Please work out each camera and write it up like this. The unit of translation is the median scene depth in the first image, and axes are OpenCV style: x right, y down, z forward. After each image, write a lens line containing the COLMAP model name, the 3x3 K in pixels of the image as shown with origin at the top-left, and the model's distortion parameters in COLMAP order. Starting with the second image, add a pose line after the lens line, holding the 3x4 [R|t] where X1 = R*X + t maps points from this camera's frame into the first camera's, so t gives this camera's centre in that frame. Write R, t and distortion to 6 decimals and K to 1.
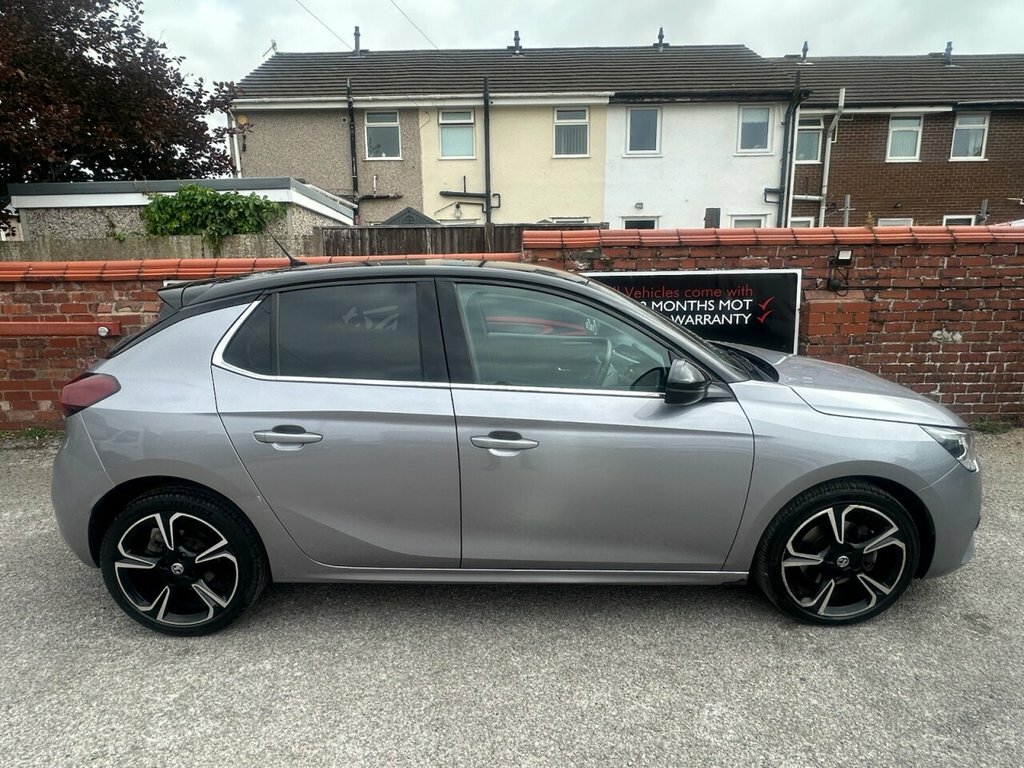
lens RADIAL K [[596.5, 0, 512.0], [0, 596.5, 384.0], [0, 0, 1]] dist [-0.005178, -0.000592]
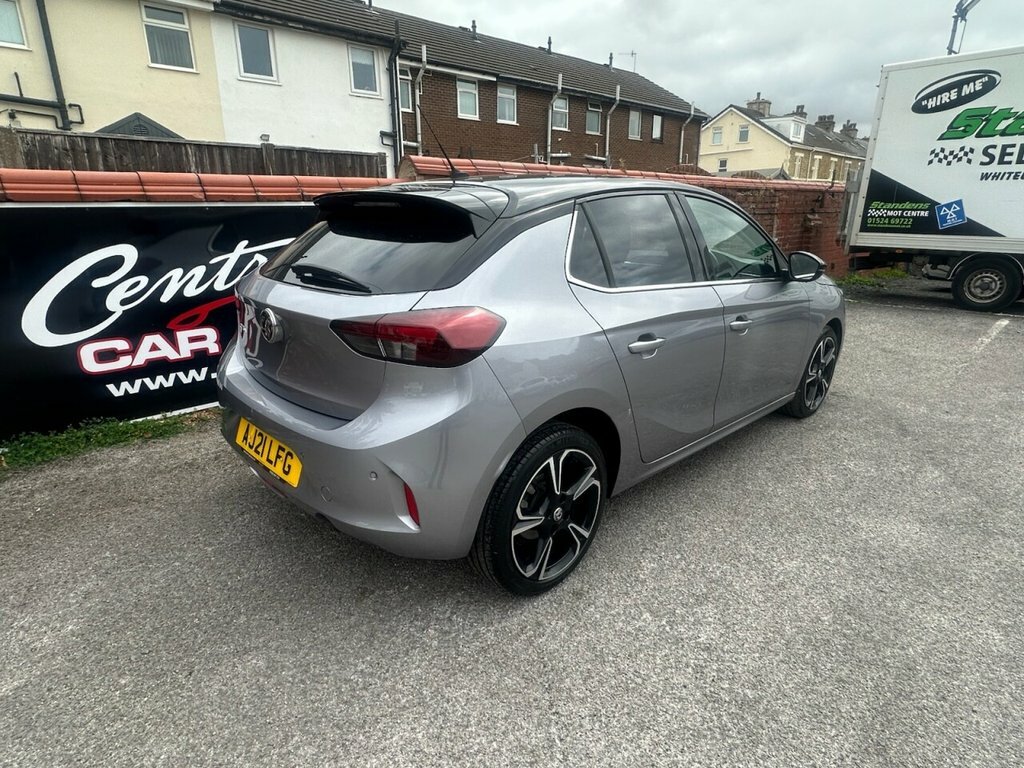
lens RADIAL K [[596.5, 0, 512.0], [0, 596.5, 384.0], [0, 0, 1]] dist [-0.005178, -0.000592]
pose [[0.705552, -0.190846, 0.682477, -0.218223], [0.131314, 0.981585, 0.138733, -0.003236], [-0.696386, -0.008265, 0.717620, 0.073468]]
